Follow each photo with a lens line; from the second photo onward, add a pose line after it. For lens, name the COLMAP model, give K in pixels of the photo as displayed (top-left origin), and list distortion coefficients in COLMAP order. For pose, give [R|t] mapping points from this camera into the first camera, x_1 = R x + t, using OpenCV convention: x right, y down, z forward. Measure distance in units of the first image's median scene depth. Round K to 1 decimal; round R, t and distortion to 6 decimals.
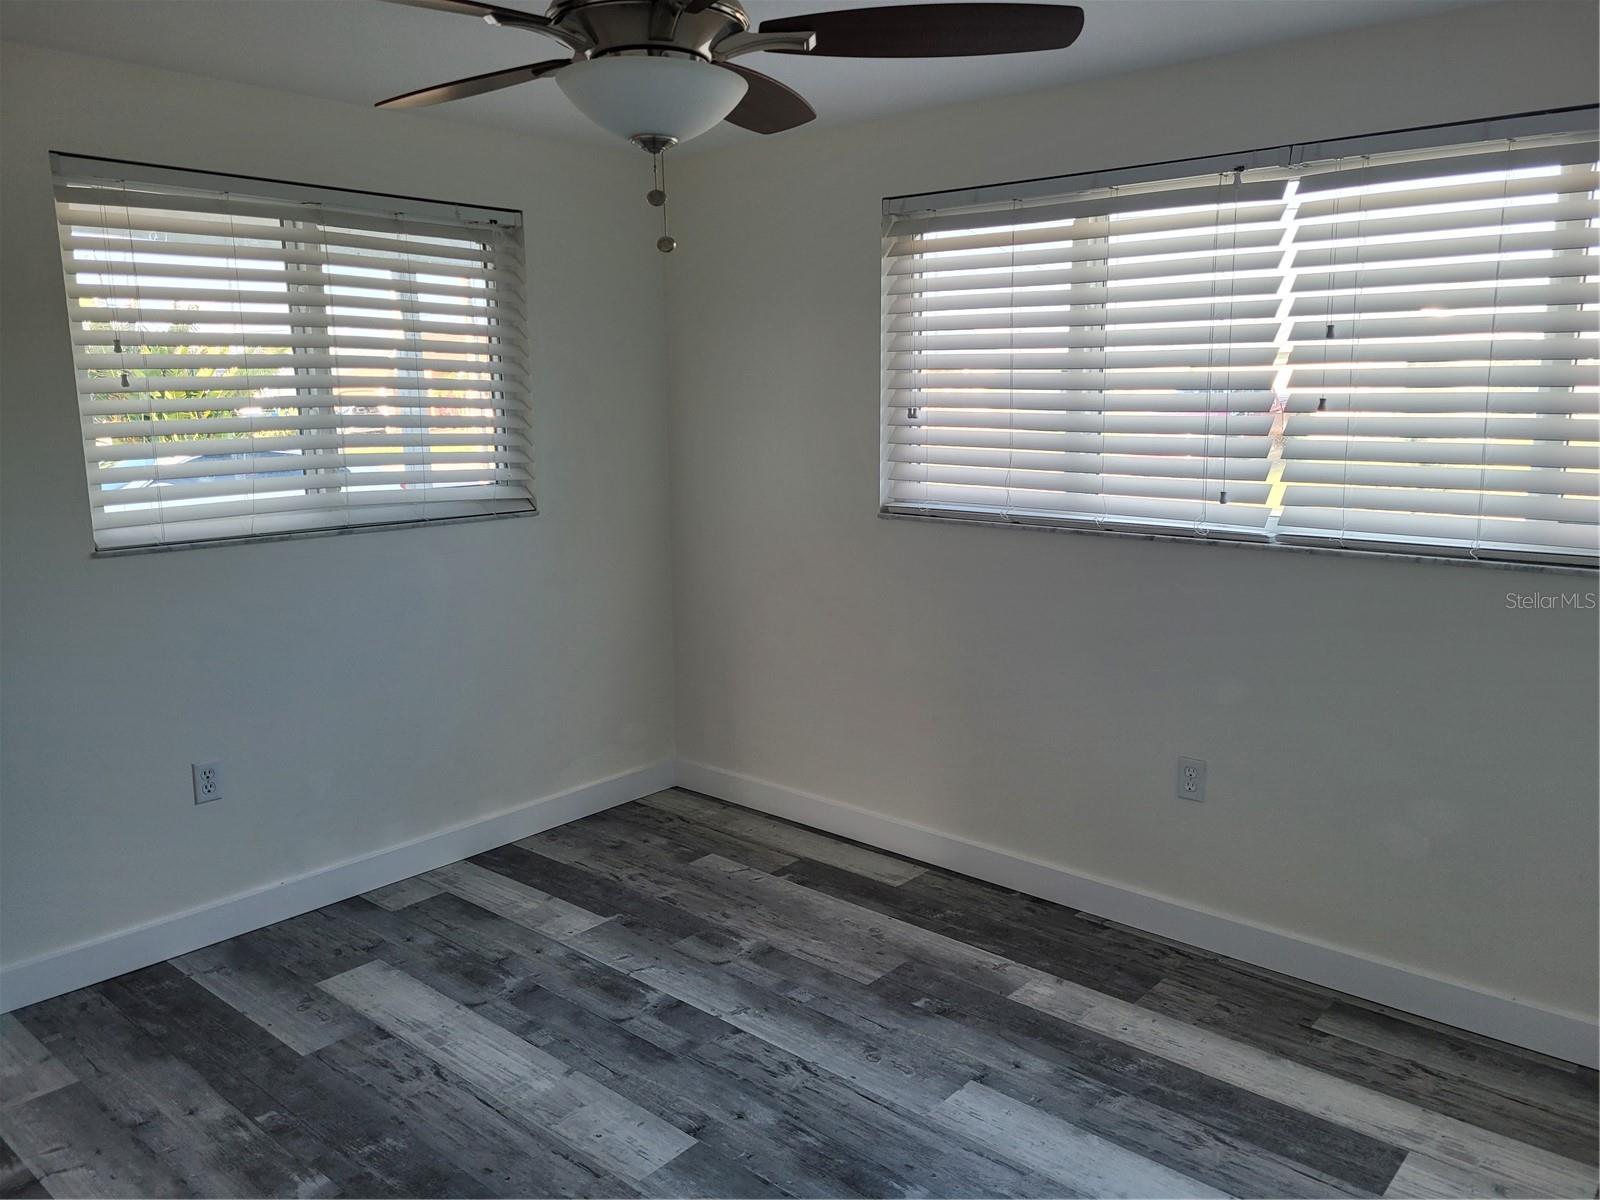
lens RADIAL K [[1198.0, 0, 807.8], [0, 1198.0, 613.1], [0, 0, 1]] dist [0.063866, -0.056803]
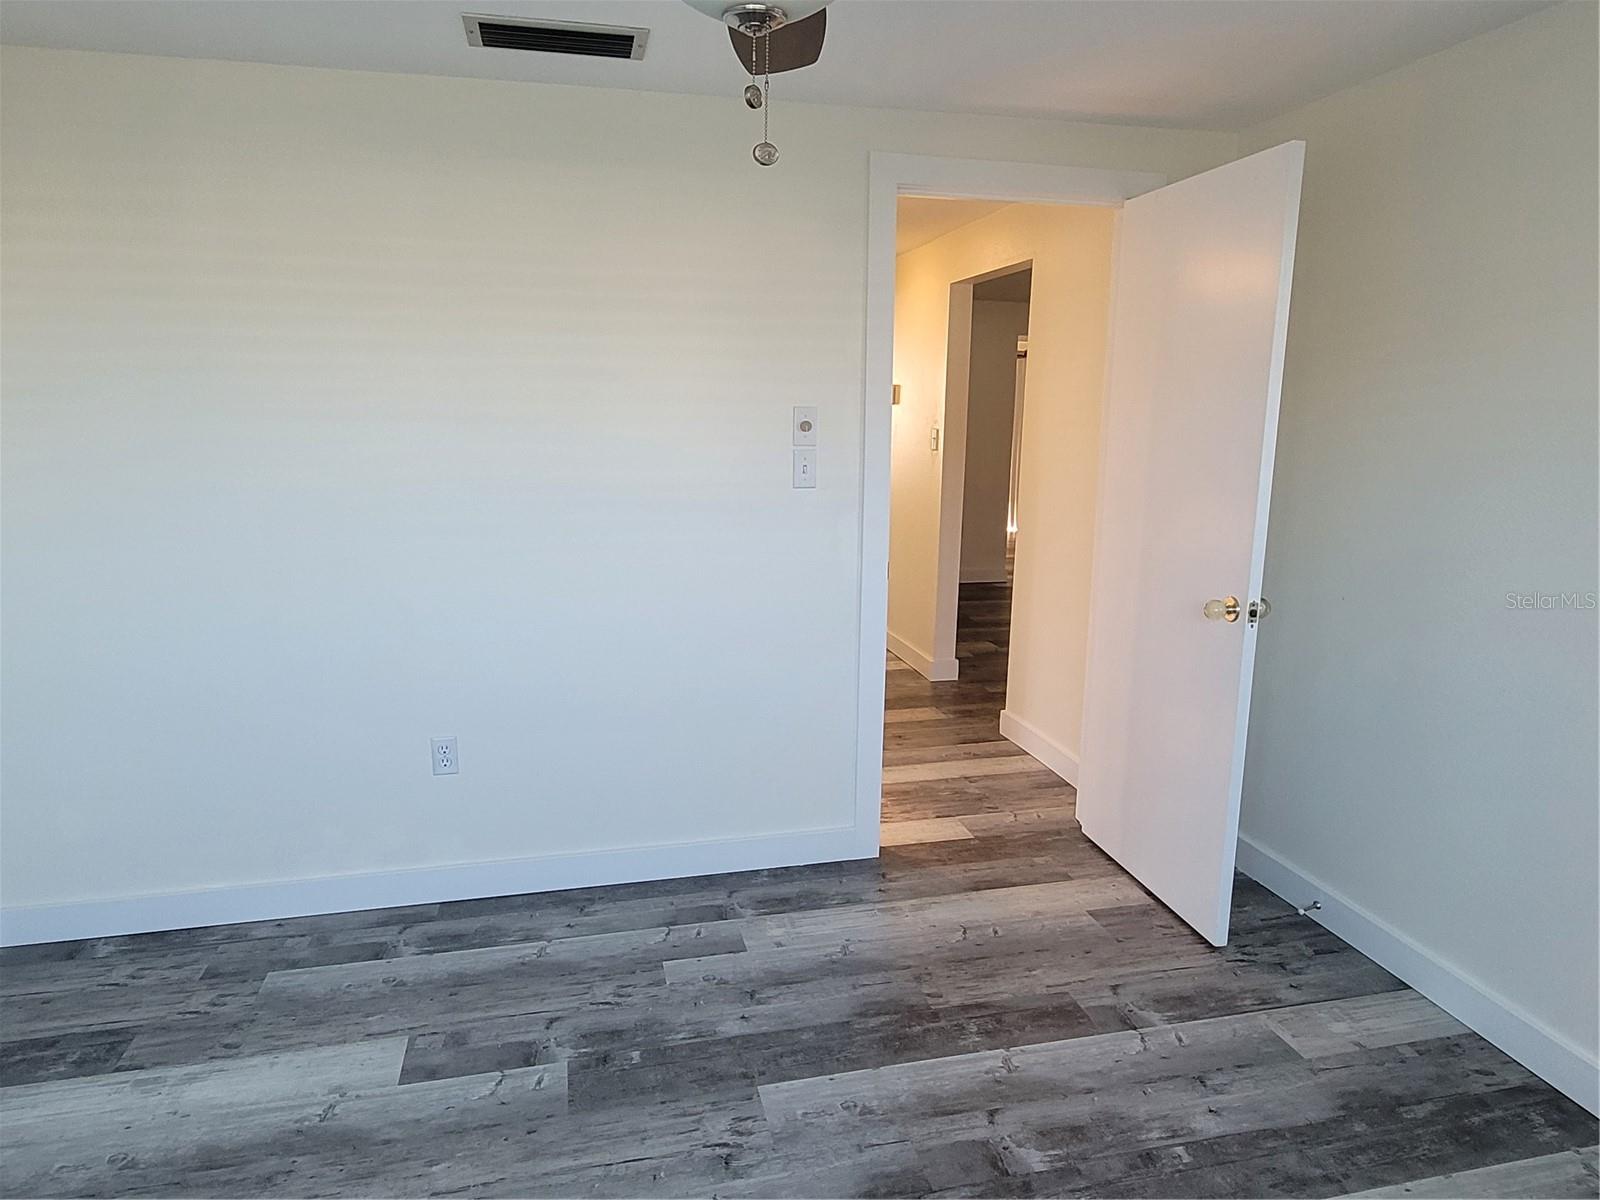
lens RADIAL K [[1006.5, 0, 800.0], [0, 1006.5, 600.0], [0, 0, 1]] dist [0.001427, -0.002278]
pose [[-0.586759, 0.155116, -0.794766, 0.224378], [-0.151229, 0.943222, 0.295740, -0.140936], [0.795514, 0.293720, -0.529986, 0.844046]]
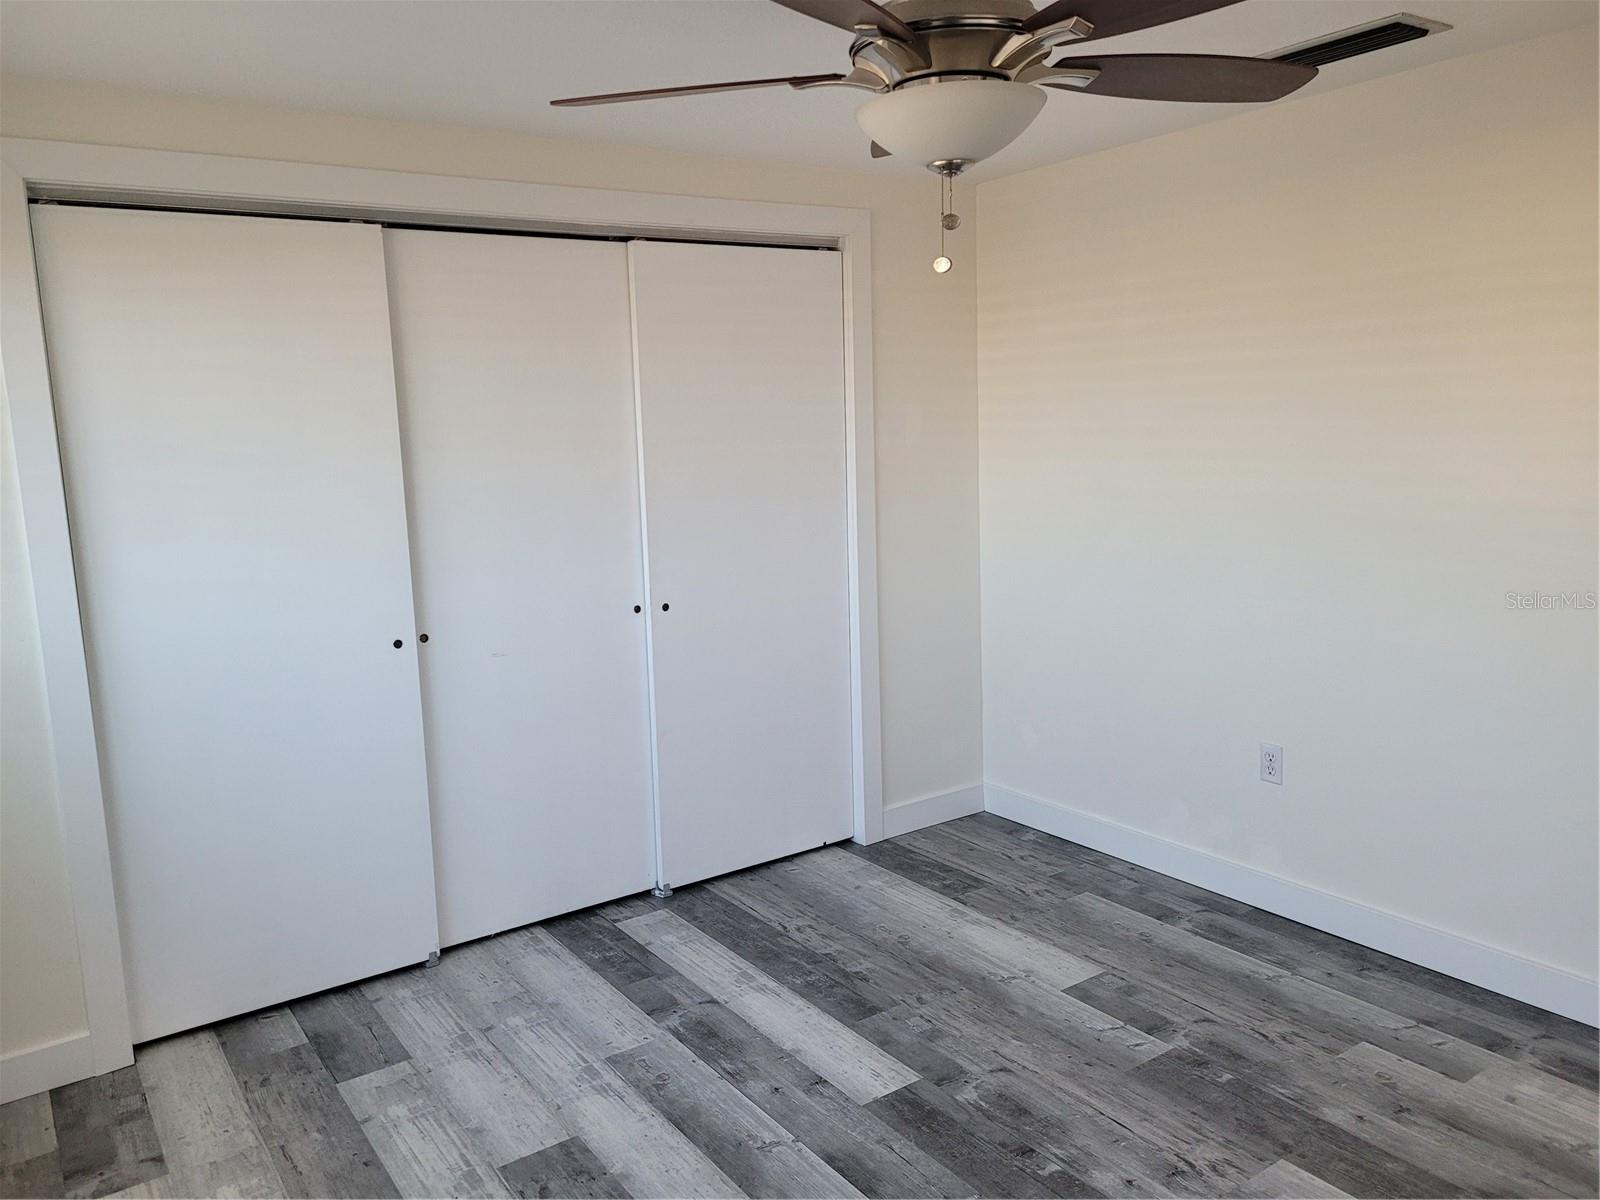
lens RADIAL K [[1196.0, 0, 800.0], [0, 1196.0, 600.0], [0, 0, 1]] dist [0.061091, -0.053152]
pose [[-0.968777, 0.003092, 0.247915, -0.148234], [0.086565, 0.941215, 0.326529, -0.227765], [-0.232332, 0.337795, -0.912095, 1.202822]]
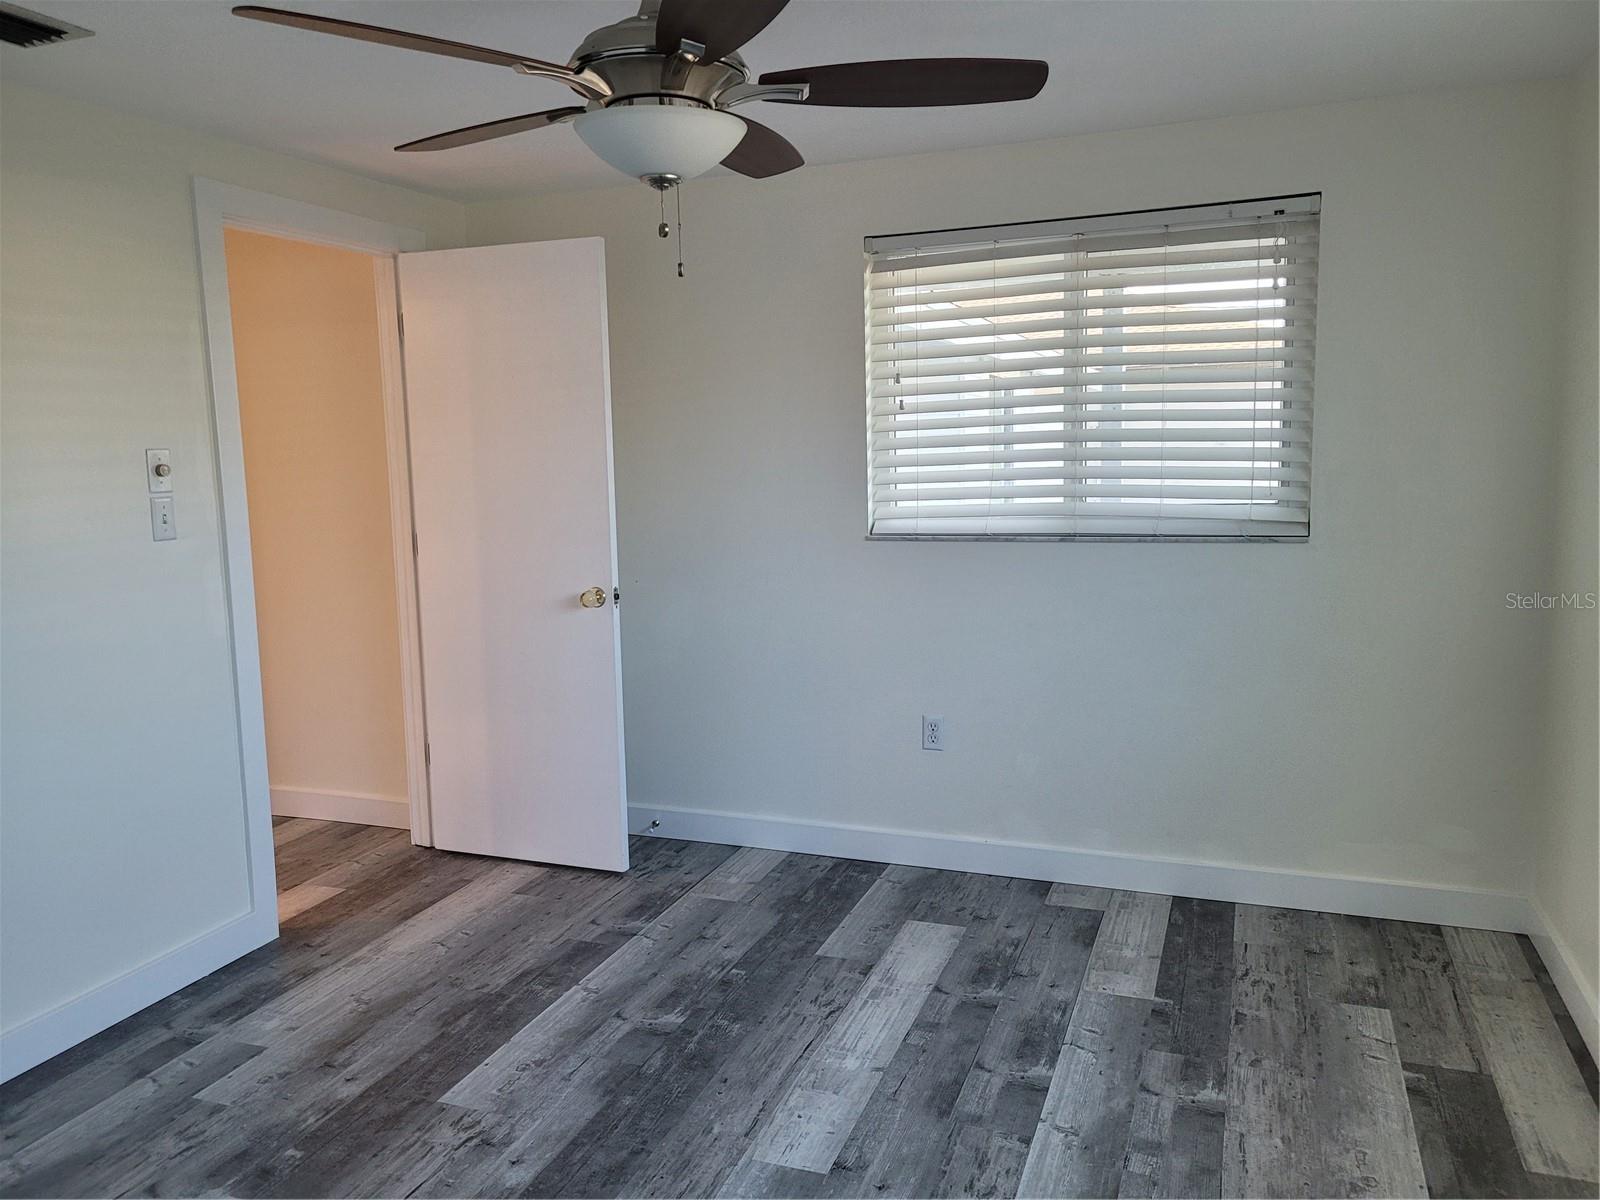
lens RADIAL K [[1196.0, 0, 800.0], [0, 1196.0, 600.0], [0, 0, 1]] dist [0.061091, -0.053152]
pose [[0.343641, 0.126369, -0.930560, 0.574541], [-0.148025, 0.985807, 0.079208, -0.069597], [0.927361, 0.110527, 0.357470, 0.450123]]
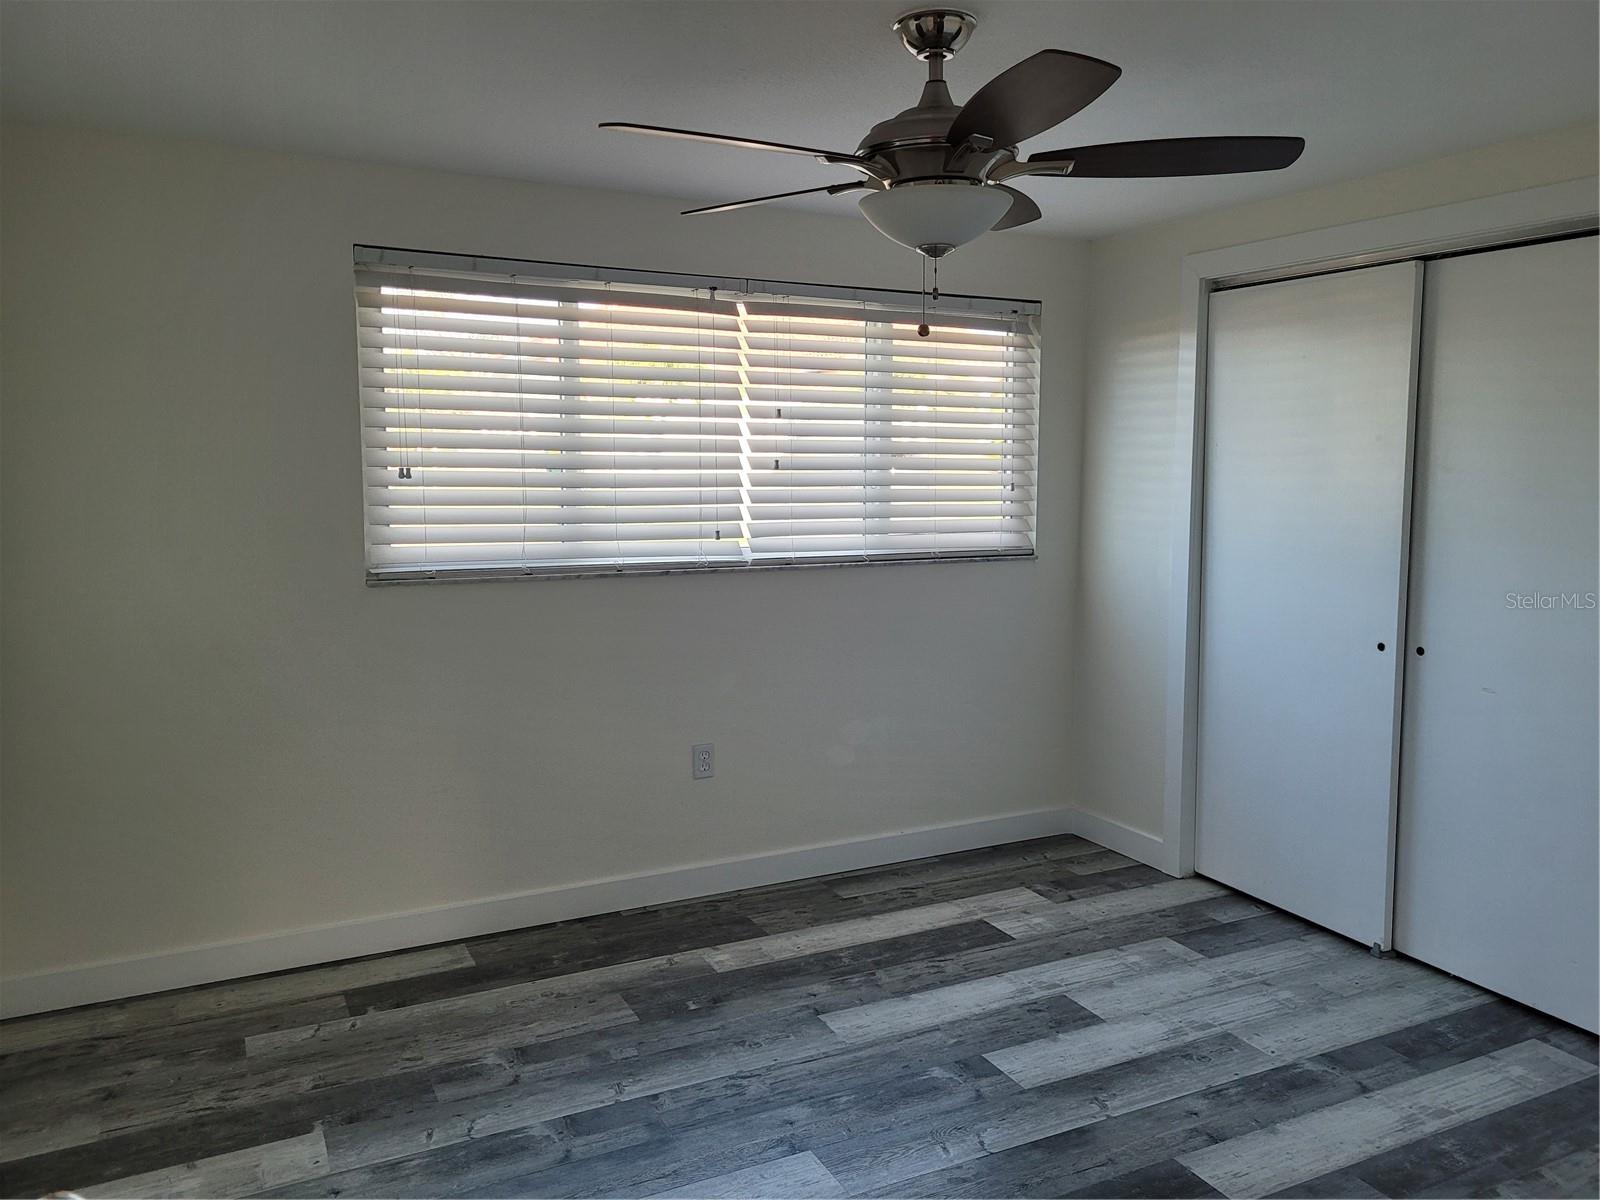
lens RADIAL K [[1201.7, 0, 795.3], [0, 1201.7, 594.5], [0, 0, 1]] dist [0.067615, -0.062000]
pose [[0.383275, -0.100992, 0.918096, -0.789803], [0.163886, 0.985668, 0.040008, -0.068293], [-0.908978, 0.135129, 0.394333, 0.406698]]
